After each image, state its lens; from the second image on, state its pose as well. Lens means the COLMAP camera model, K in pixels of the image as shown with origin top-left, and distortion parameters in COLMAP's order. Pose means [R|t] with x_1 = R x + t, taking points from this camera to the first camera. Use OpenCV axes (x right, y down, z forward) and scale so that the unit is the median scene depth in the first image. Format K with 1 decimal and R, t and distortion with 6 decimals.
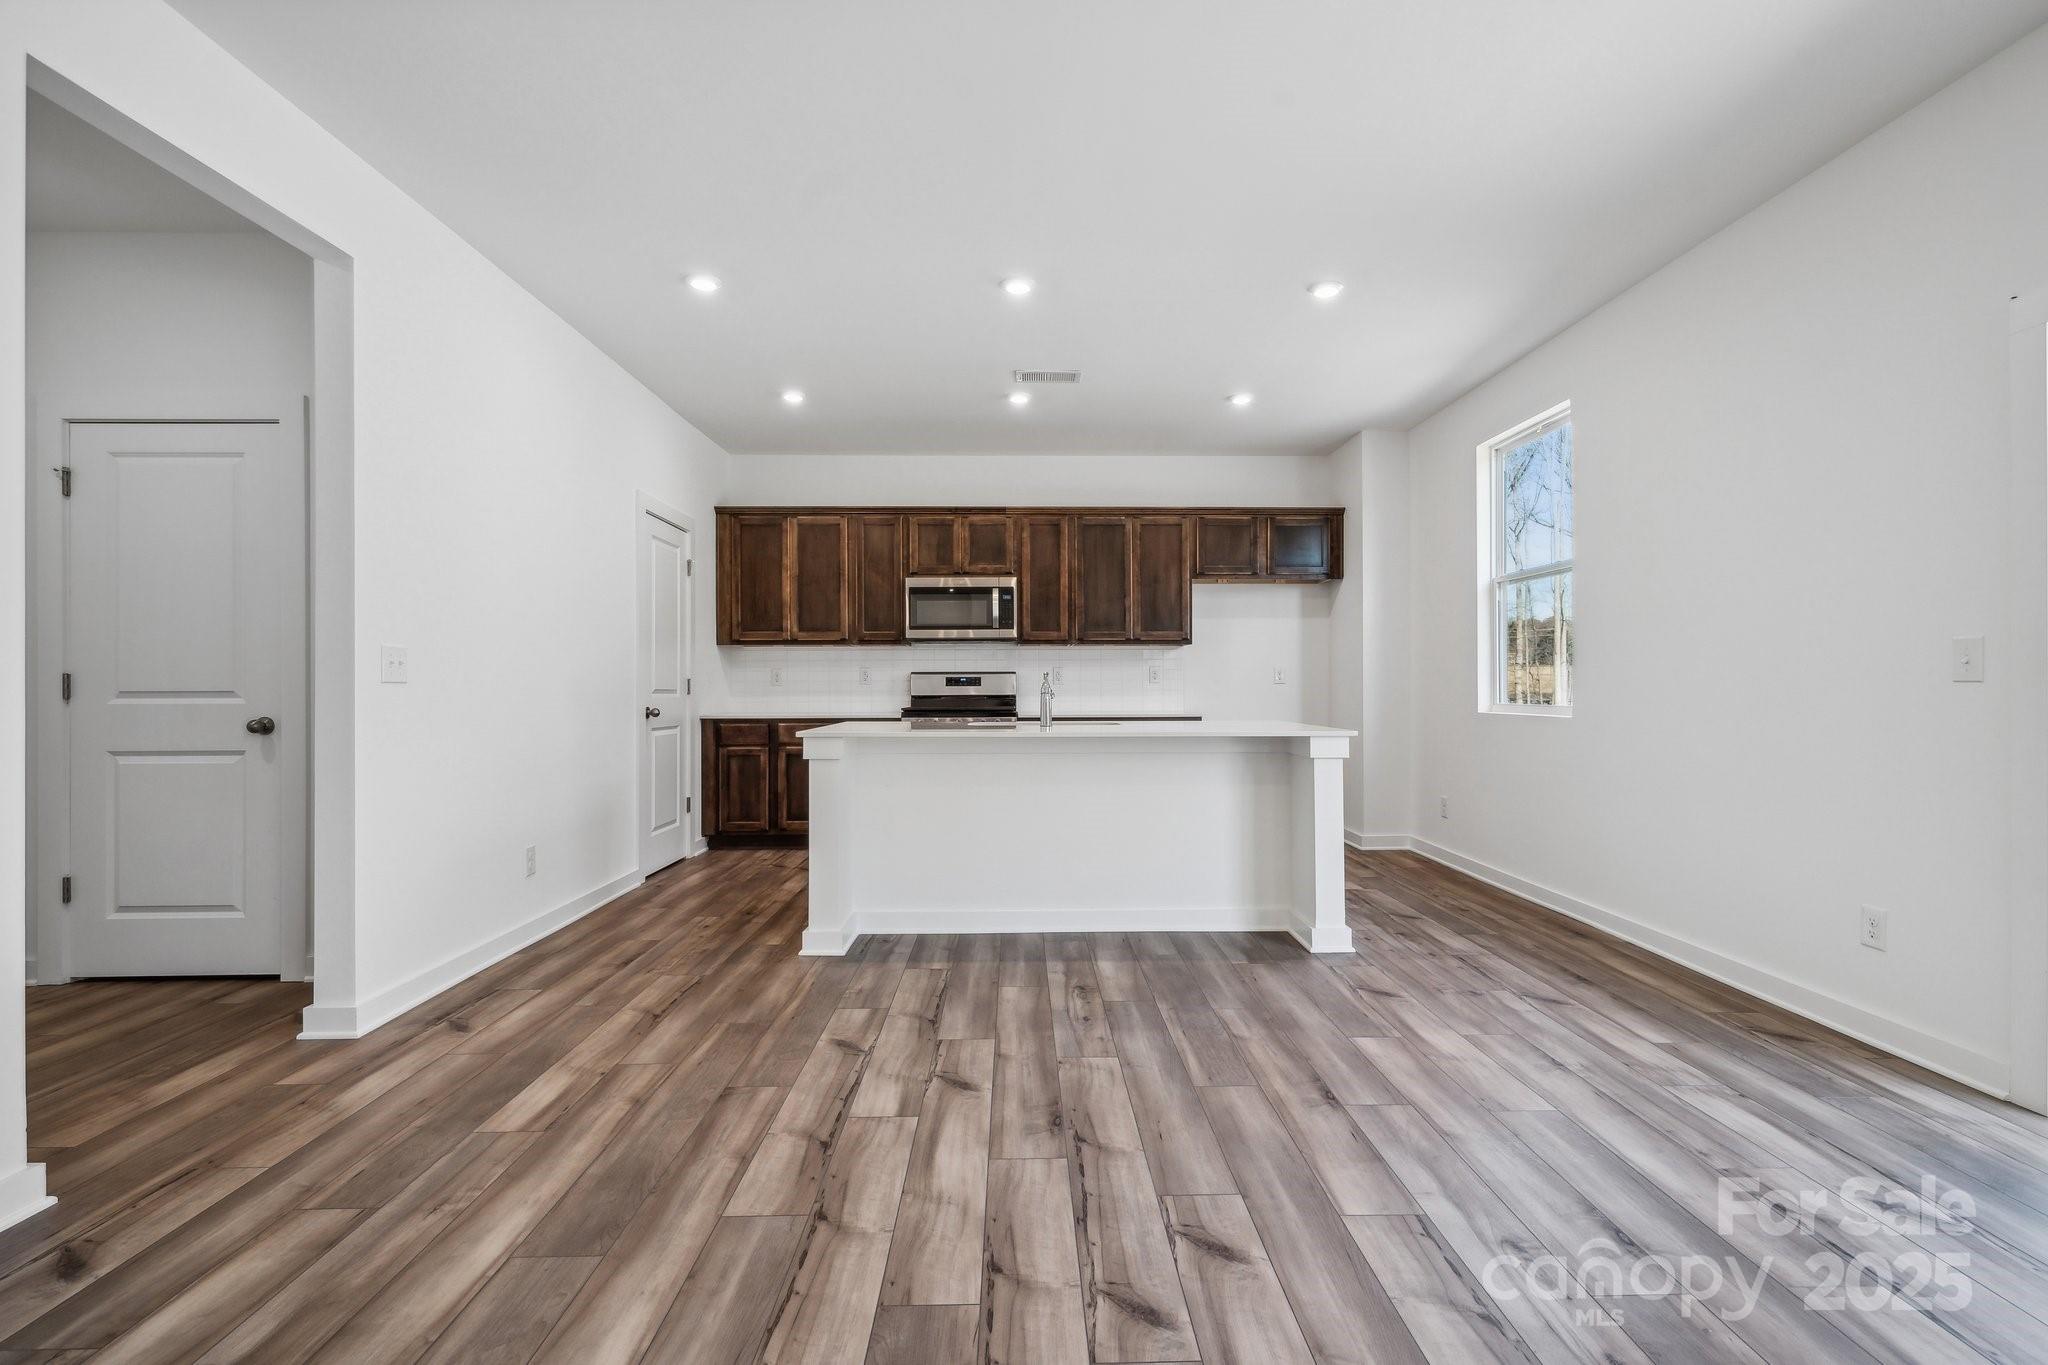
lens RADIAL K [[932.2, 0, 1031.8], [0, 932.2, 687.8], [0, 0, 1]] dist [0.000325, 0.000293]
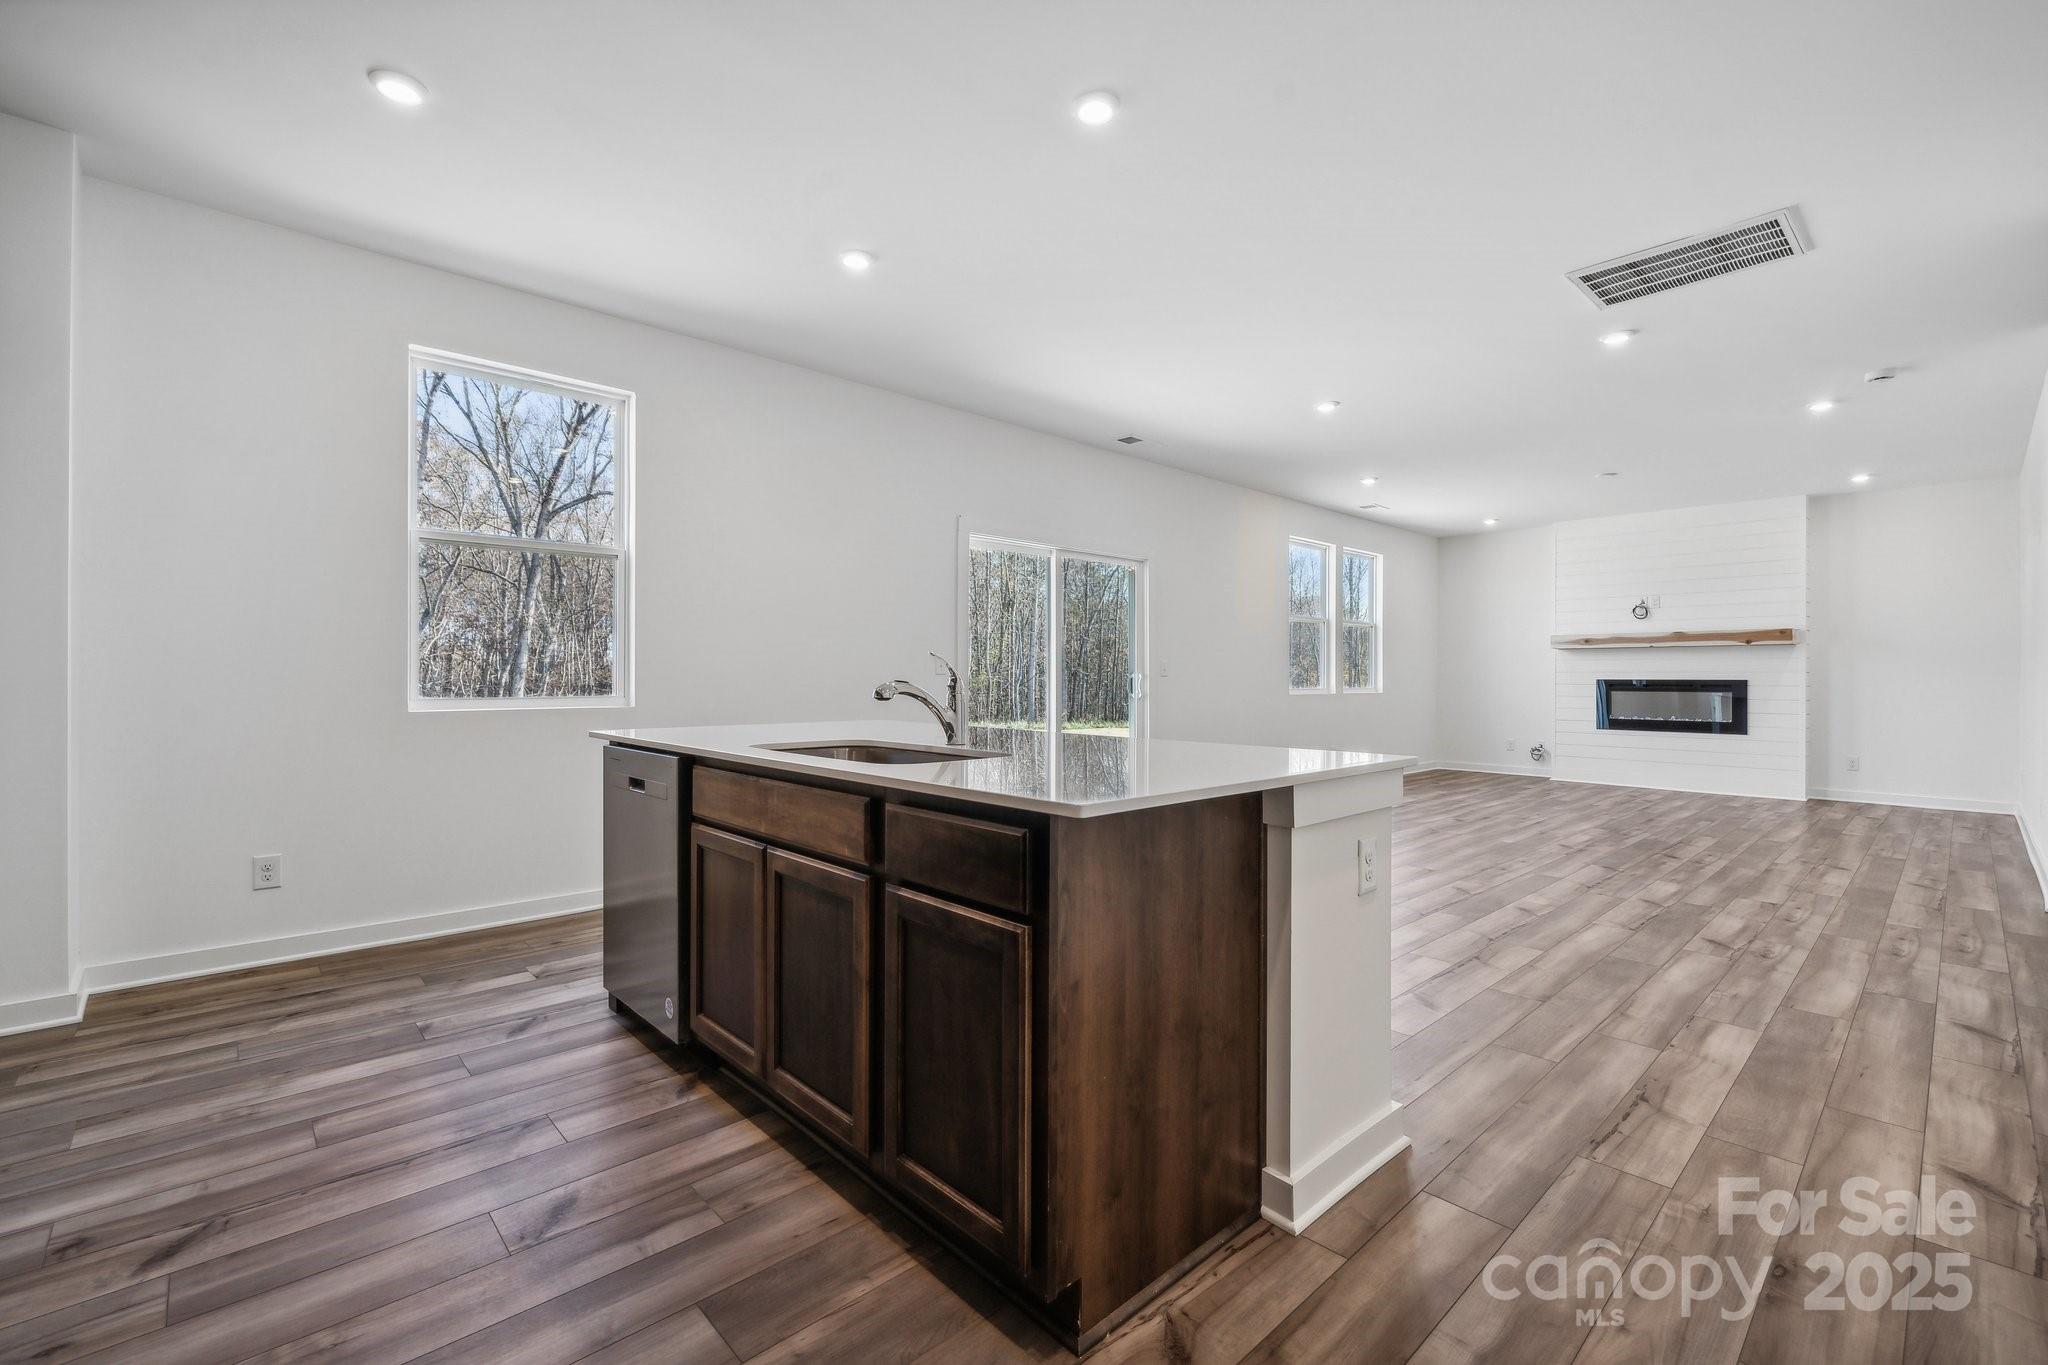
lens RADIAL K [[870.1, 0, 1046.7], [0, 870.1, 676.2], [0, 0, 1]] dist [0.001403, -0.000542]
pose [[-0.675042, -0.002295, 0.737776, -0.344780], [-0.001372, 0.999997, 0.001856, -0.002849], [-0.737778, 0.000241, -0.675043, 1.065204]]
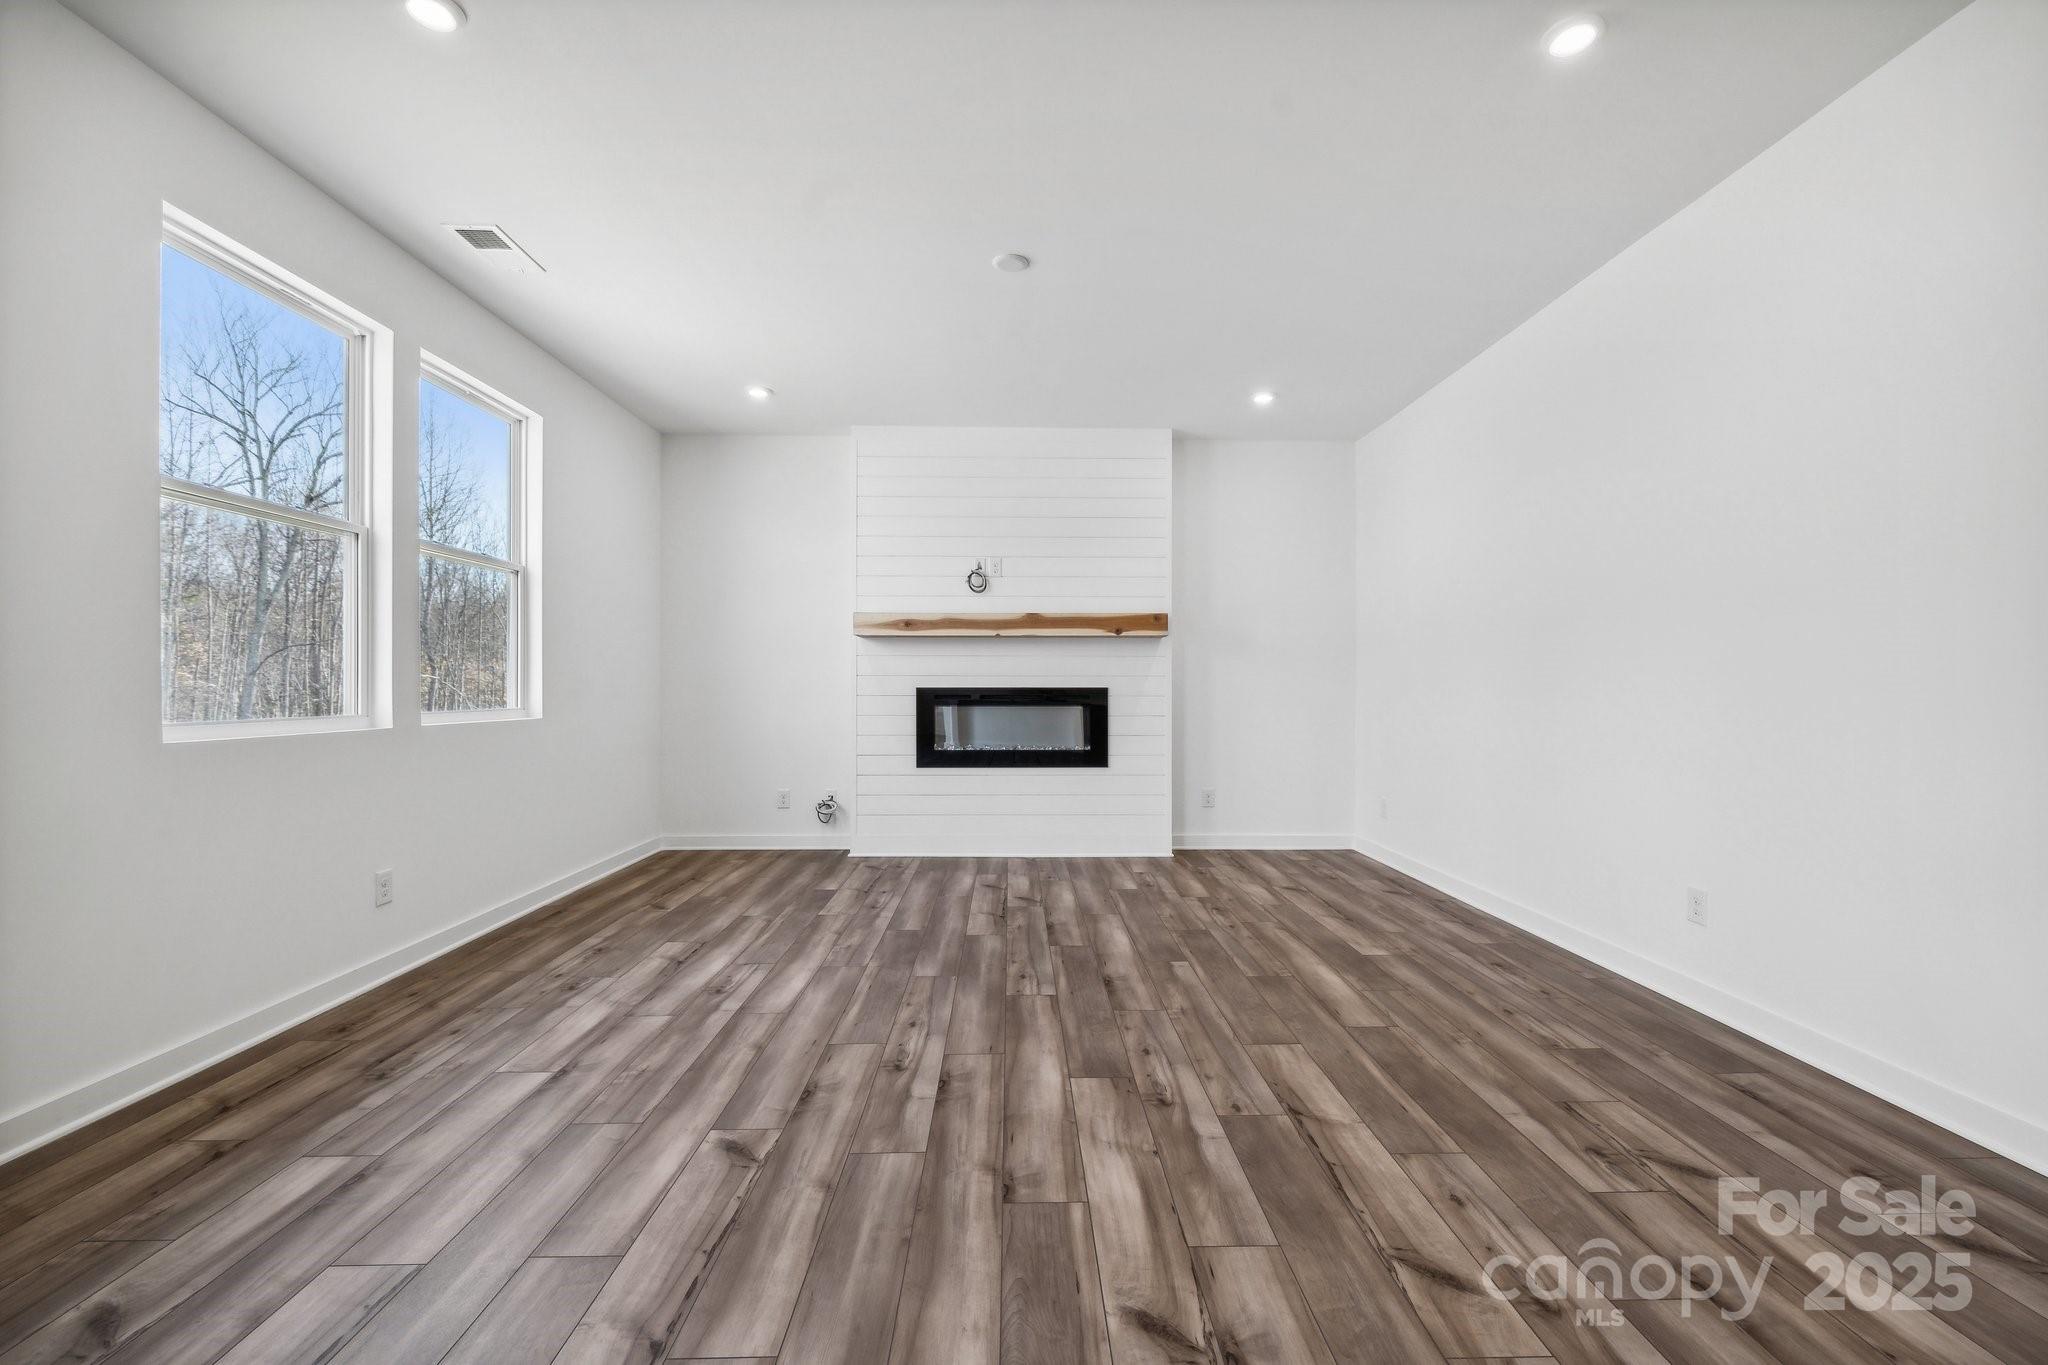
lens RADIAL K [[857.0, 0, 1027.7], [0, 857.0, 683.2], [0, 0, 1]] dist [-0.000134, 0.000329]
pose [[-0.999996, -0.002337, -0.001368, 0.050575], [-0.002338, 0.999997, 0.000294, -0.000565], [0.001368, 0.000297, -0.999999, 0.161651]]
